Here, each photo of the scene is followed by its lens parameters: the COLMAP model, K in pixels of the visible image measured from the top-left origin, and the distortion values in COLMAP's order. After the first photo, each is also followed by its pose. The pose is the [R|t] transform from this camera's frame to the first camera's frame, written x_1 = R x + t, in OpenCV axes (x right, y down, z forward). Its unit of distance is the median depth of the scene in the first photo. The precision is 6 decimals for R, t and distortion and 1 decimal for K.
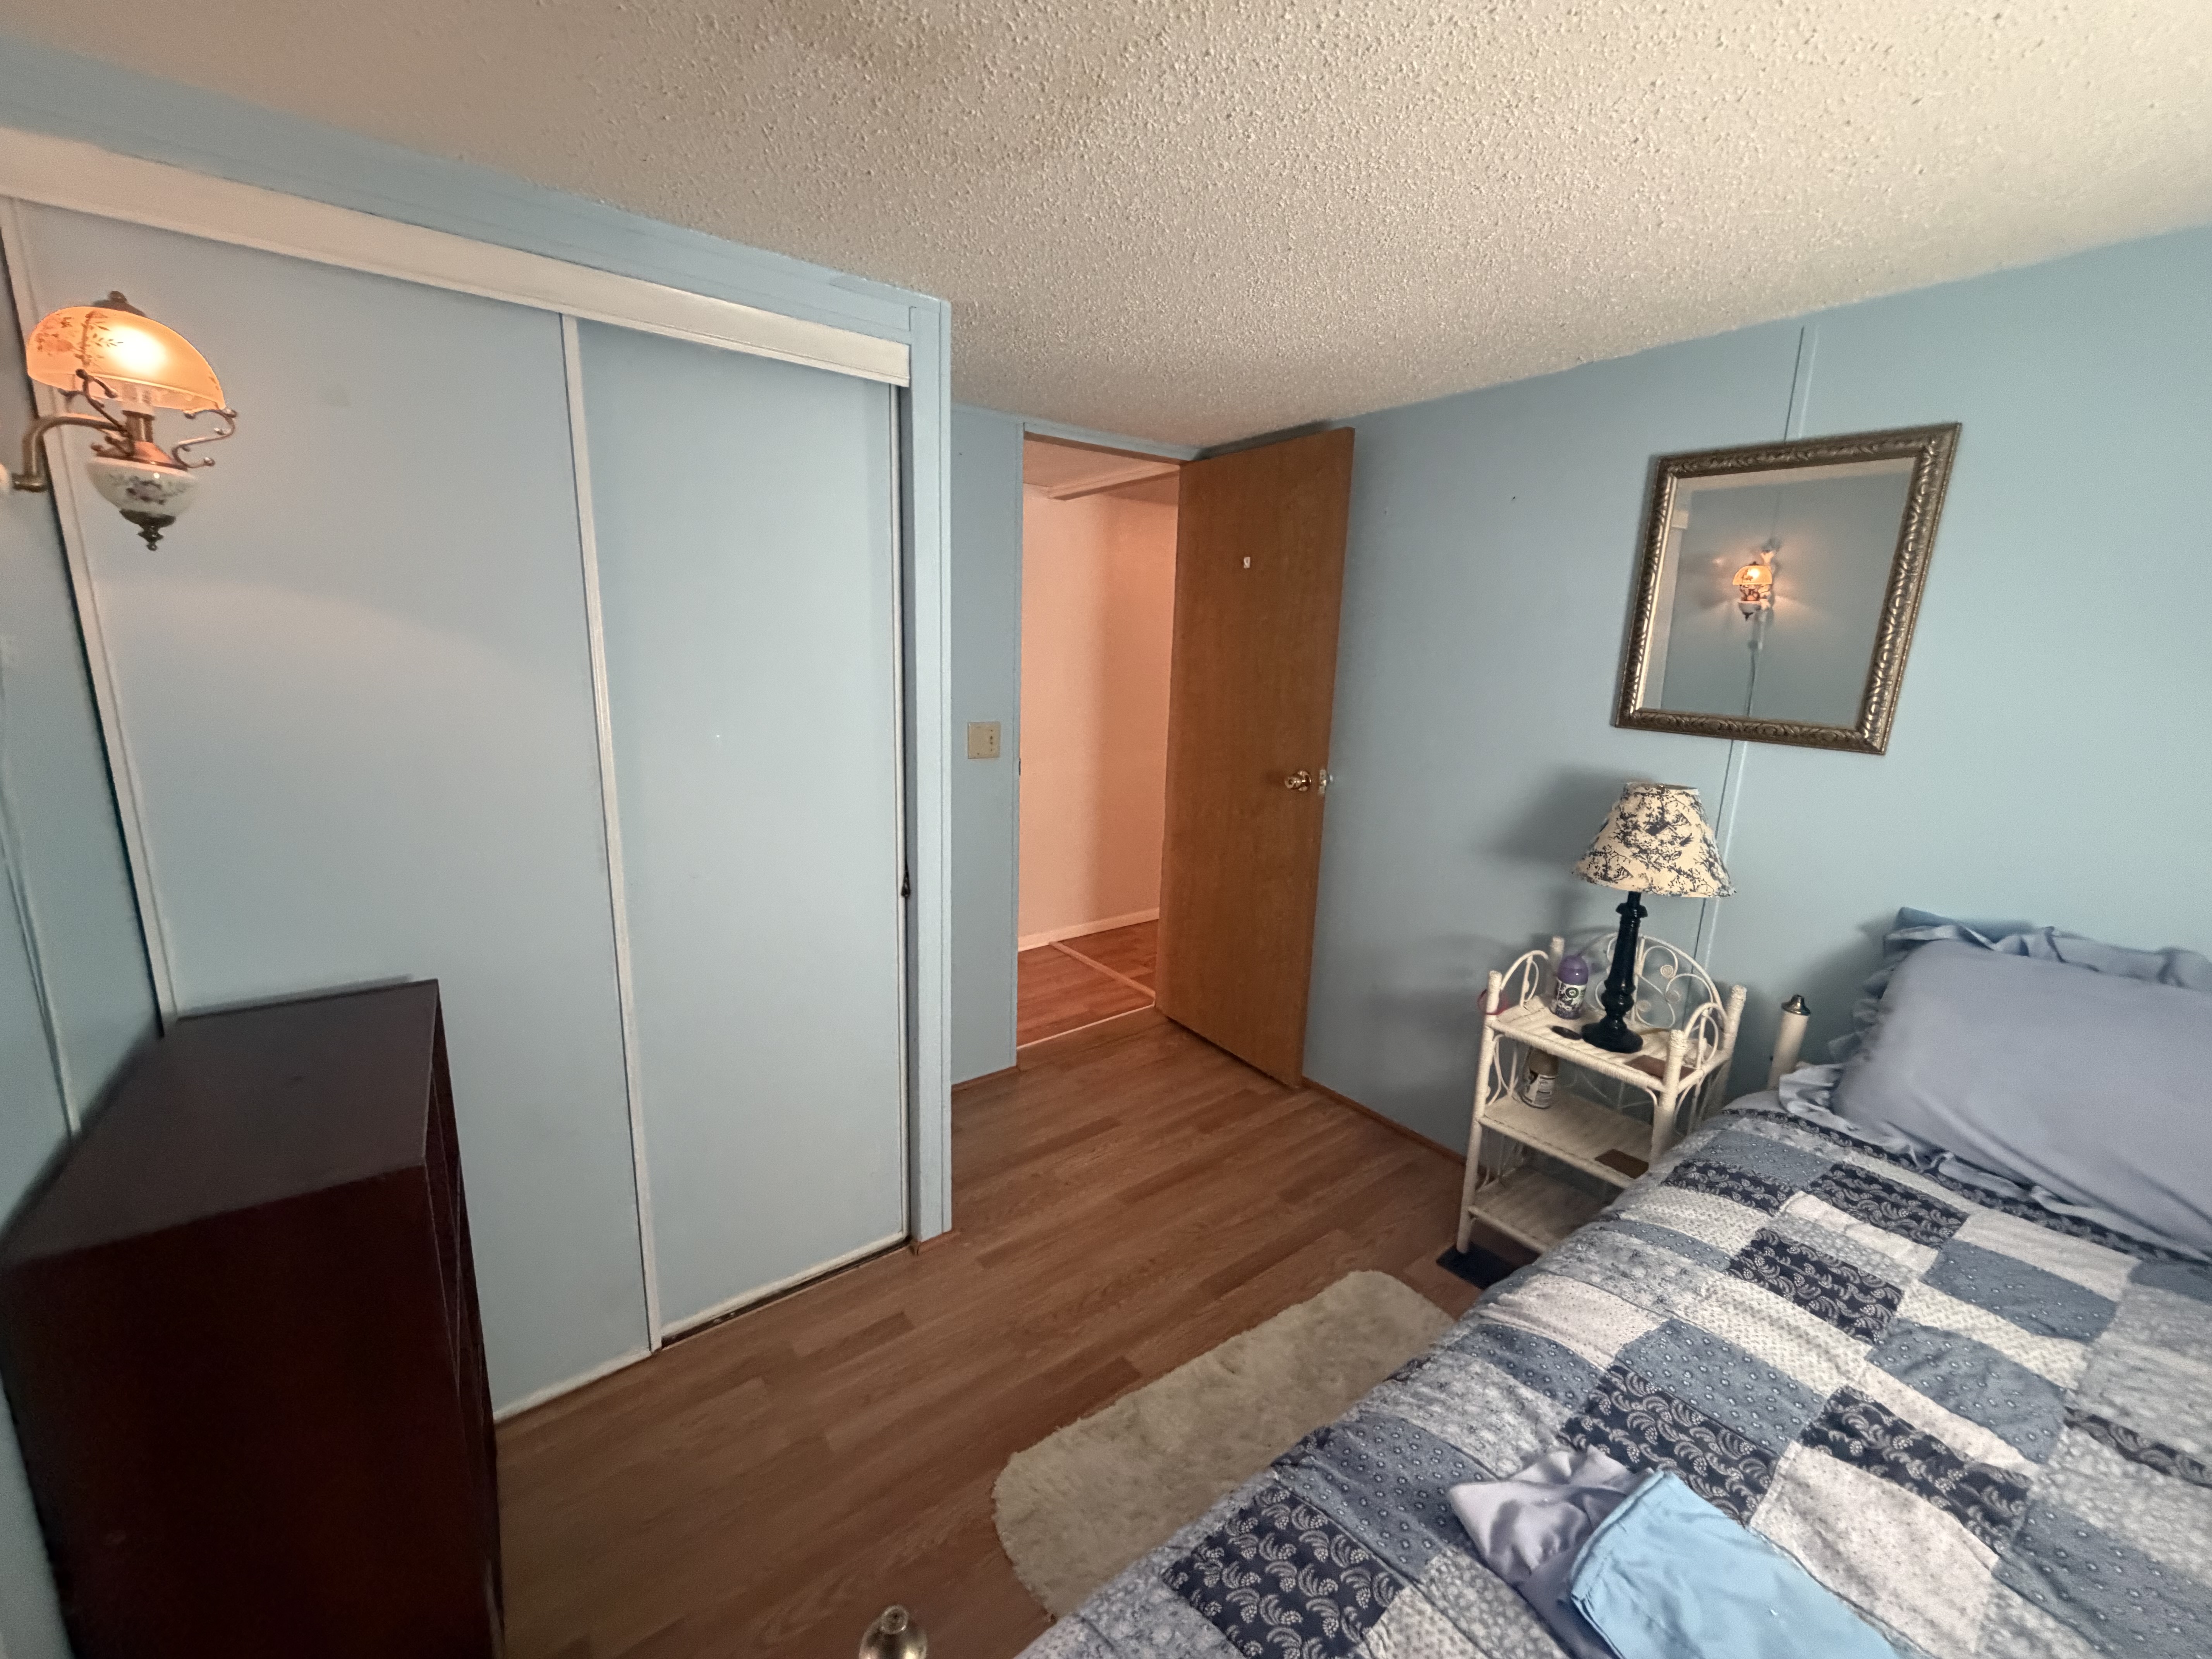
lens RADIAL K [[882.3, 0, 1094.3], [0, 882.3, 831.2], [0, 0, 1]] dist [-0.003169, 0.000921]
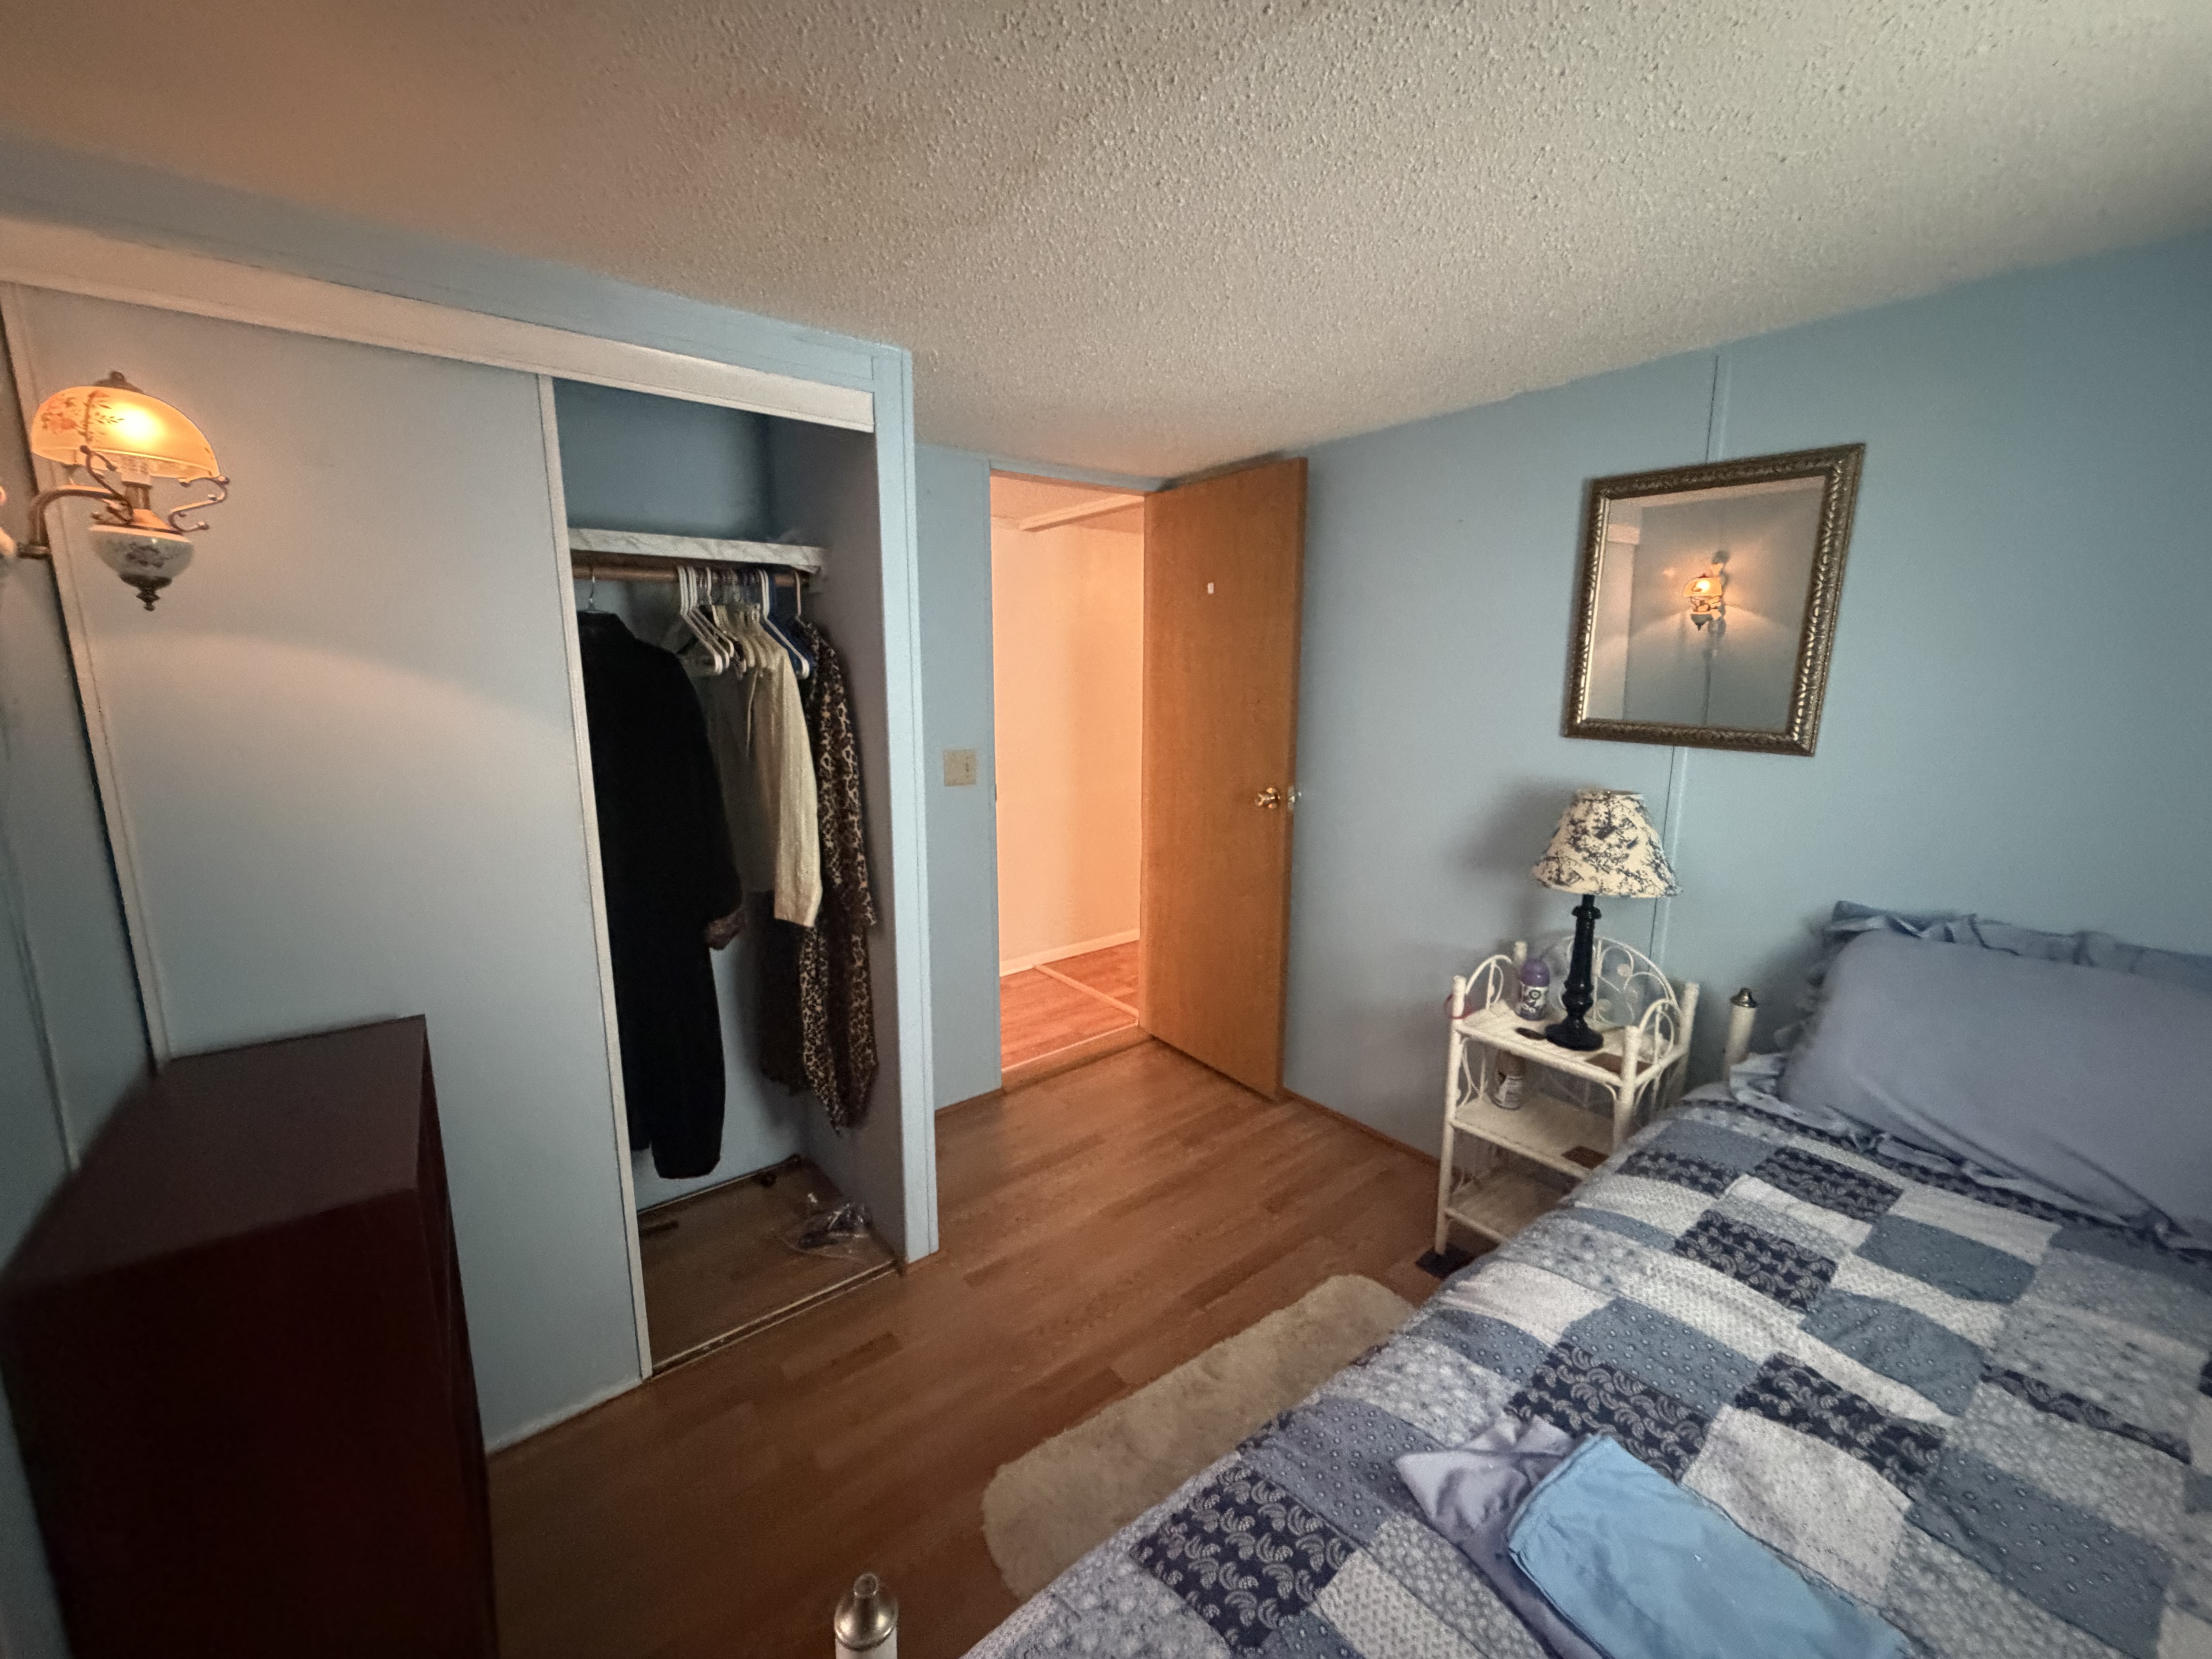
lens RADIAL K [[882.3, 0, 1095.2], [0, 882.3, 831.9], [0, 0, 1]] dist [-0.003169, 0.000921]
pose [[0.999419, -0.030719, 0.014774, 0.029102], [0.031105, 0.999160, -0.026667, 0.006971], [-0.013942, 0.027111, 0.999535, -0.046762]]
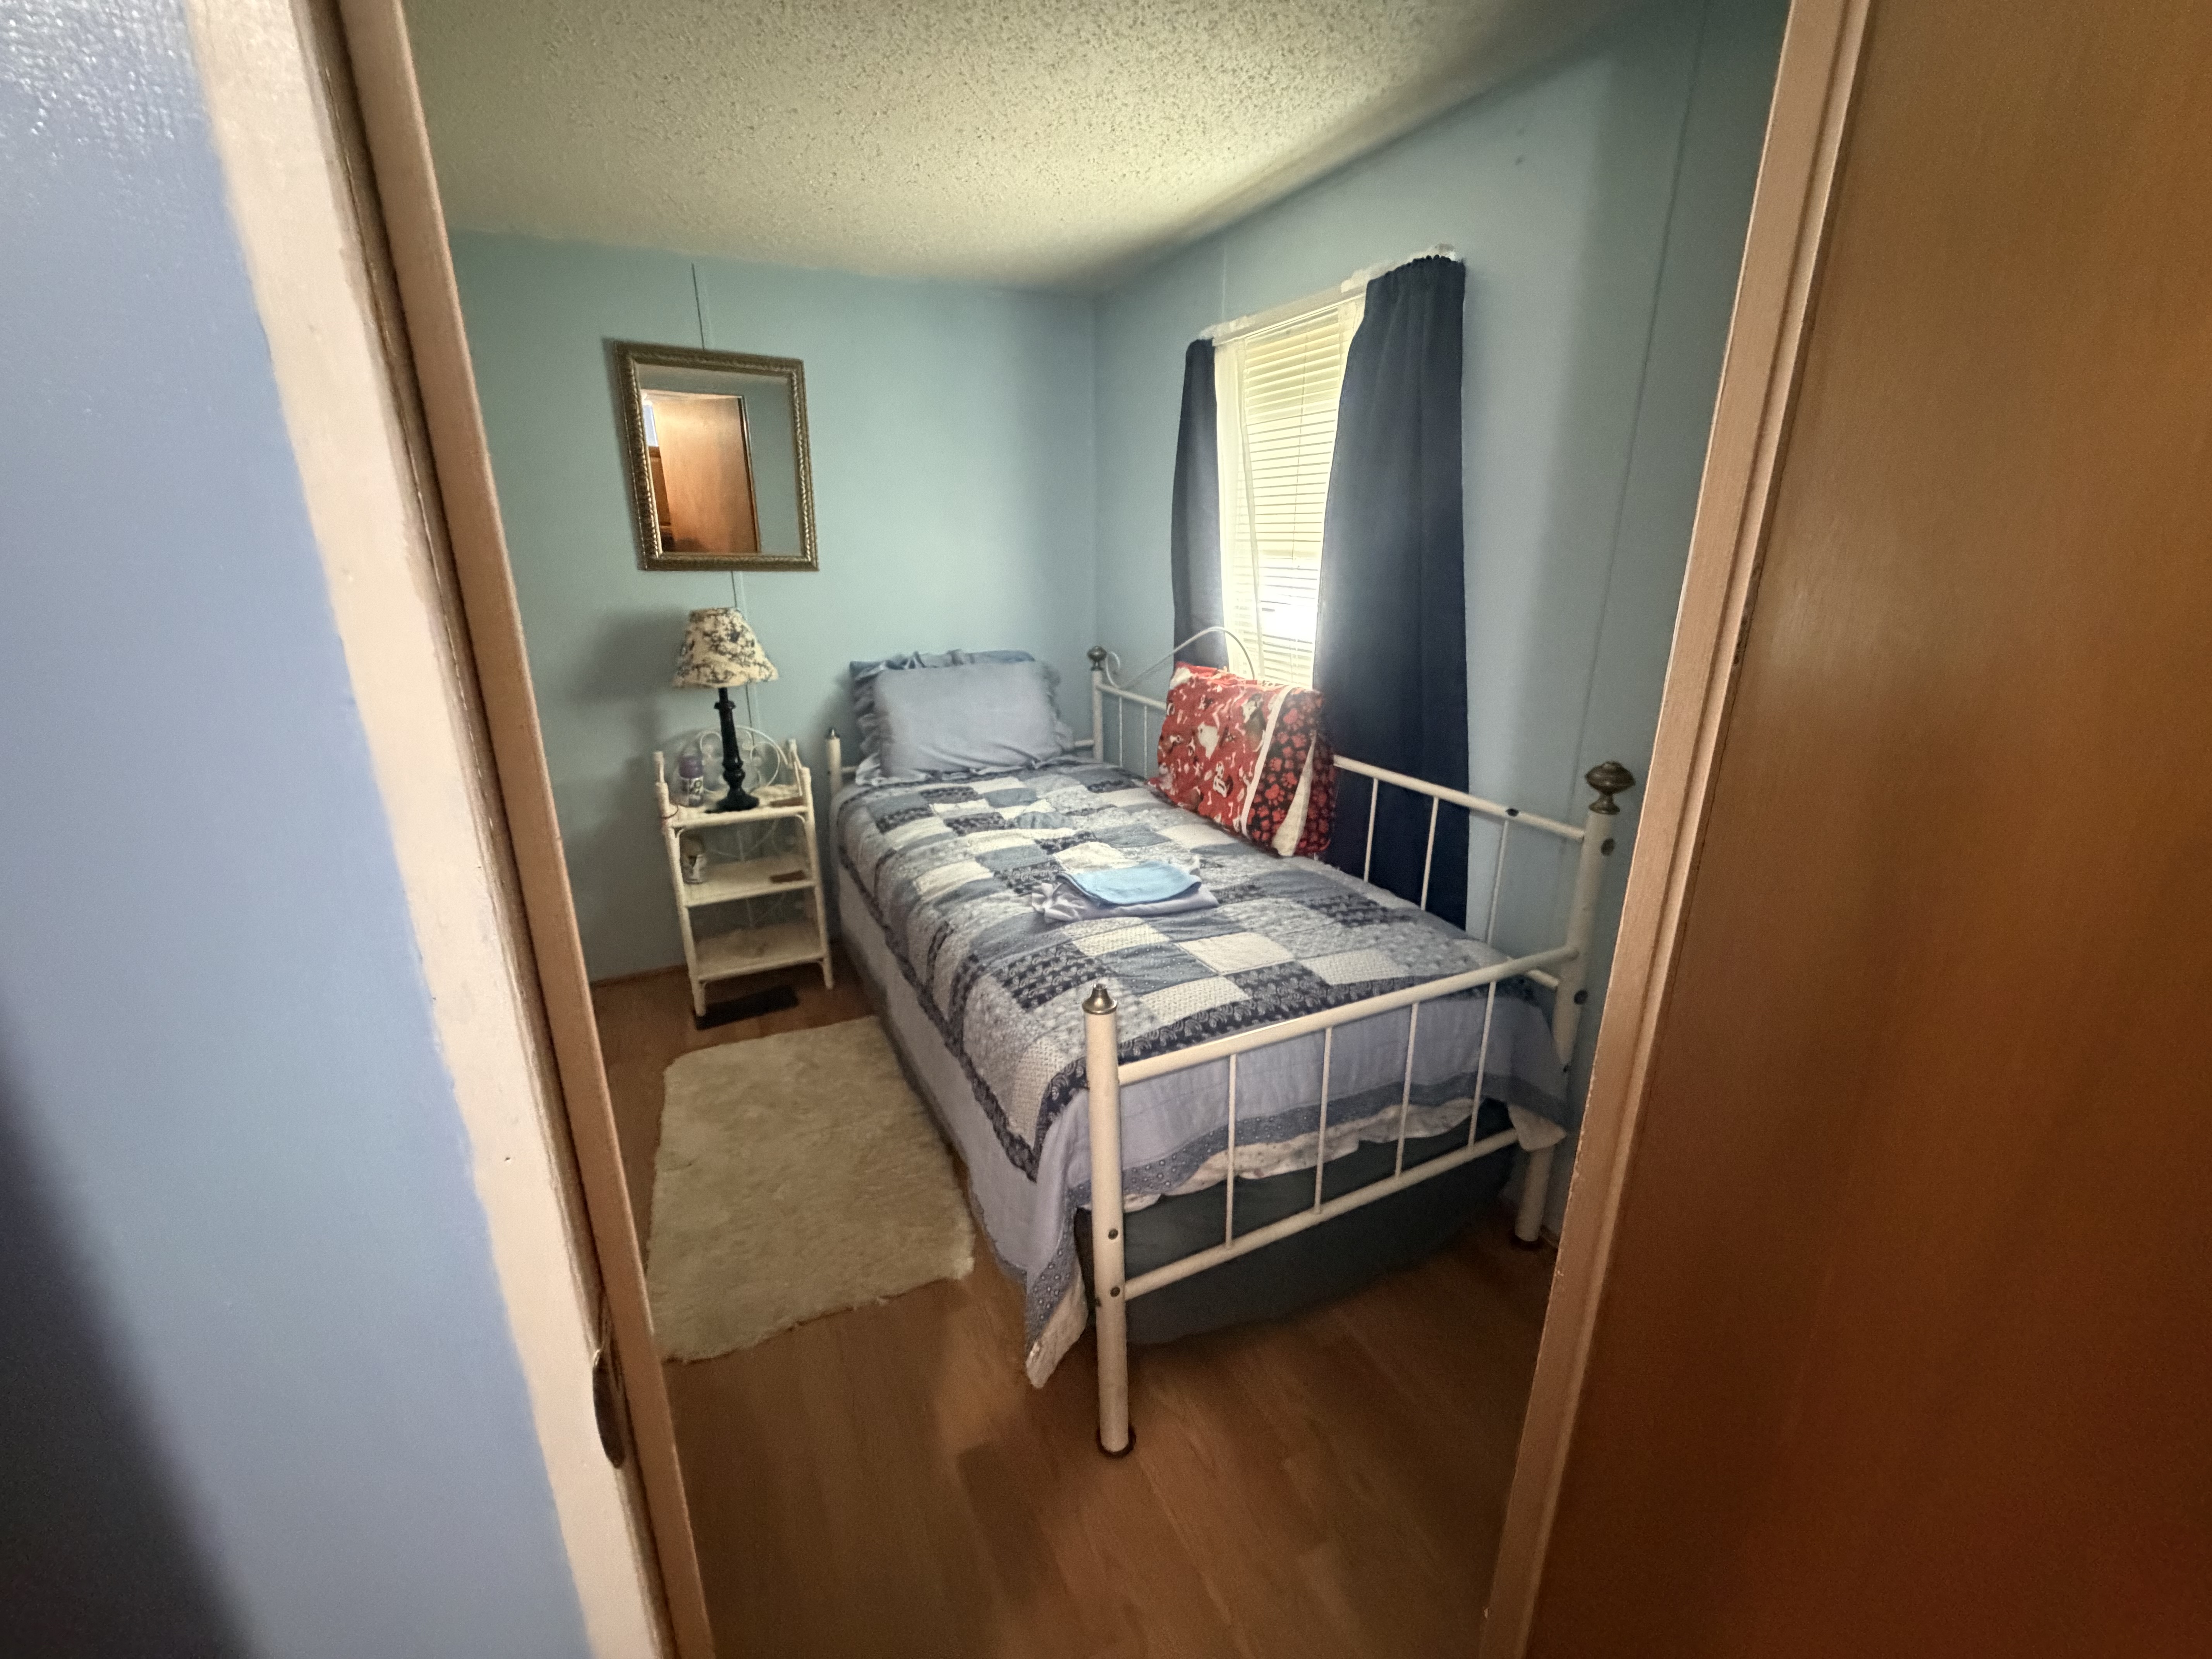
lens RADIAL K [[882.3, 0, 1095.0], [0, 882.3, 832.1], [0, 0, 1]] dist [-0.003169, 0.000921]
pose [[0.191569, -0.326335, 0.925638, -0.880455], [0.215565, 0.934067, 0.284694, 0.013876], [-0.957514, 0.144997, 0.249285, 0.224515]]
